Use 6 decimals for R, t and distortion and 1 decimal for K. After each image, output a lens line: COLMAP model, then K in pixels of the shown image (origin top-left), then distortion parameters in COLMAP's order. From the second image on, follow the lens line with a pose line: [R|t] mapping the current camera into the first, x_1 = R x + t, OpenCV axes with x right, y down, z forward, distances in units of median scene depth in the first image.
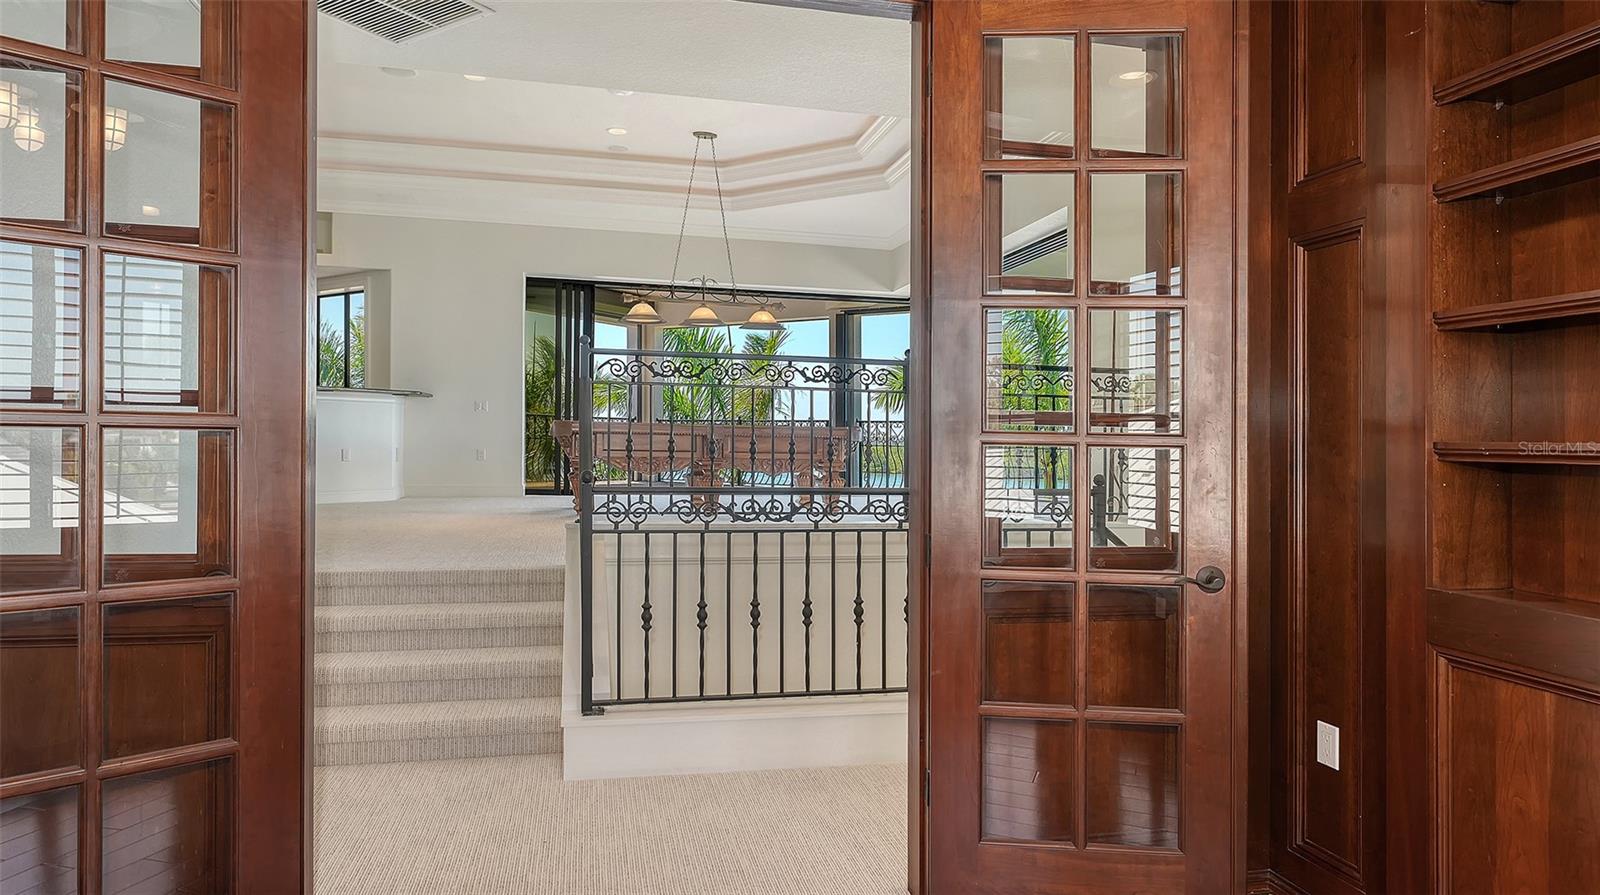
lens RADIAL K [[917.0, 0, 813.0], [0, 917.0, 453.6], [0, 0, 1]] dist [-0.007510, -0.001102]
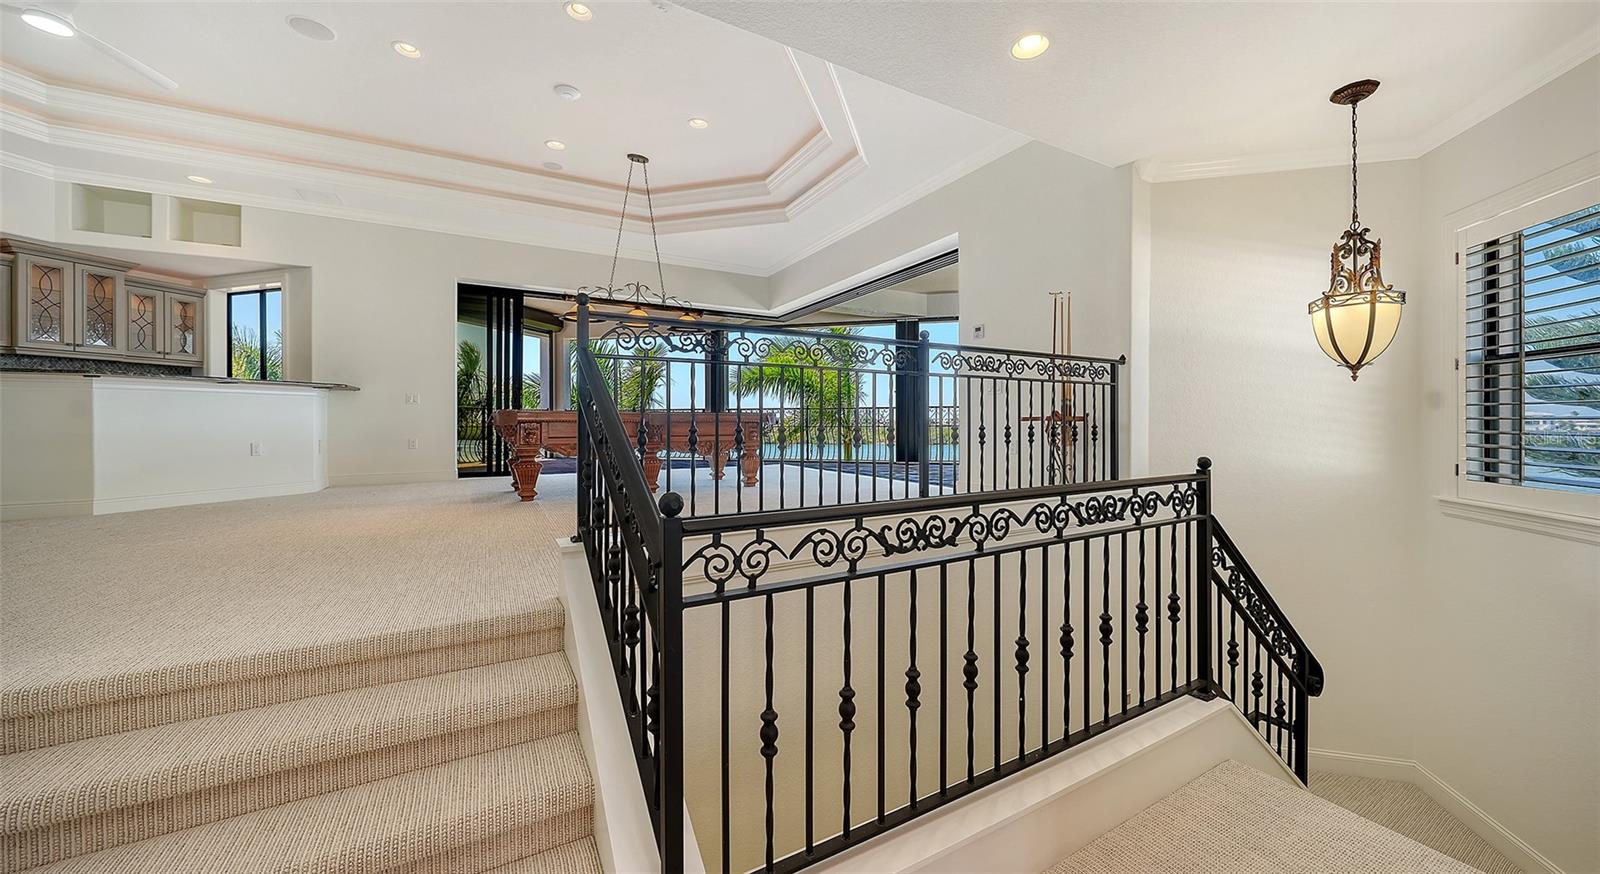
lens RADIAL K [[553.1, 0, 802.2], [0, 553.1, 424.2], [0, 0, 1]] dist [0.001004, 0.000159]
pose [[0.963960, -0.019789, 0.265311, -0.237657], [0.022865, 0.999702, -0.008509, -0.015752], [-0.265064, 0.014269, 0.964125, 0.618802]]
